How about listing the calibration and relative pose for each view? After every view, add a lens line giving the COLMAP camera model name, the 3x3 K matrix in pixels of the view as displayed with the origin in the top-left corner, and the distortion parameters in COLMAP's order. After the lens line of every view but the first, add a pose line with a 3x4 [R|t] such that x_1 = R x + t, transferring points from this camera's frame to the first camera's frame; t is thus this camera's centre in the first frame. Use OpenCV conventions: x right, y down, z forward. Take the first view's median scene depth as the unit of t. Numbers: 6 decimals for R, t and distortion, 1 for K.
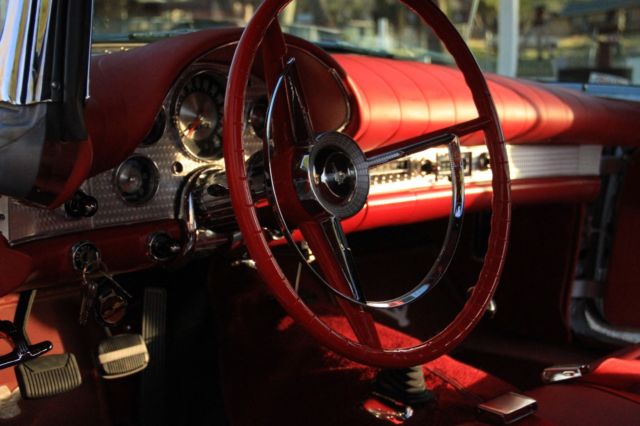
lens RADIAL K [[888.0, 0, 320.0], [0, 888.0, 213.0], [0, 0, 1]] dist [0.019073, 0.054891]
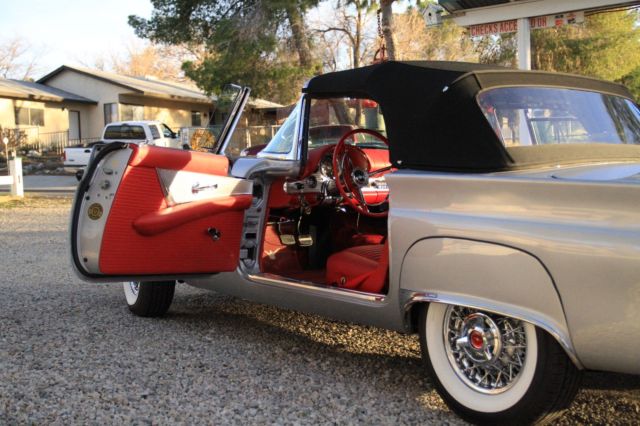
lens RADIAL K [[888.0, 0, 320.0], [0, 888.0, 213.0], [0, 0, 1]] dist [0.019073, 0.054891]
pose [[0.991162, -0.030445, -0.129115, 0.314916], [0.015891, 0.993548, -0.112290, 0.508160], [0.131701, 0.109245, 0.985251, -2.688377]]
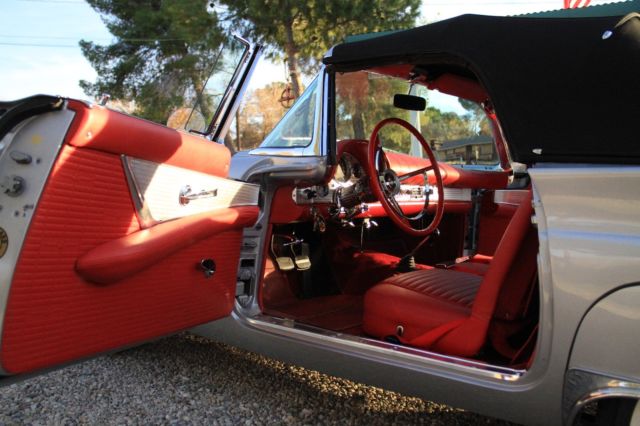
lens RADIAL K [[591.1, 0, 320.0], [0, 591.1, 213.0], [0, 0, 1]] dist [-0.161521, 0.191574]
pose [[0.997818, -0.038342, 0.053747, -0.301395], [0.044329, 0.992373, -0.115026, 0.255335], [-0.048927, 0.117158, 0.991907, -0.913622]]
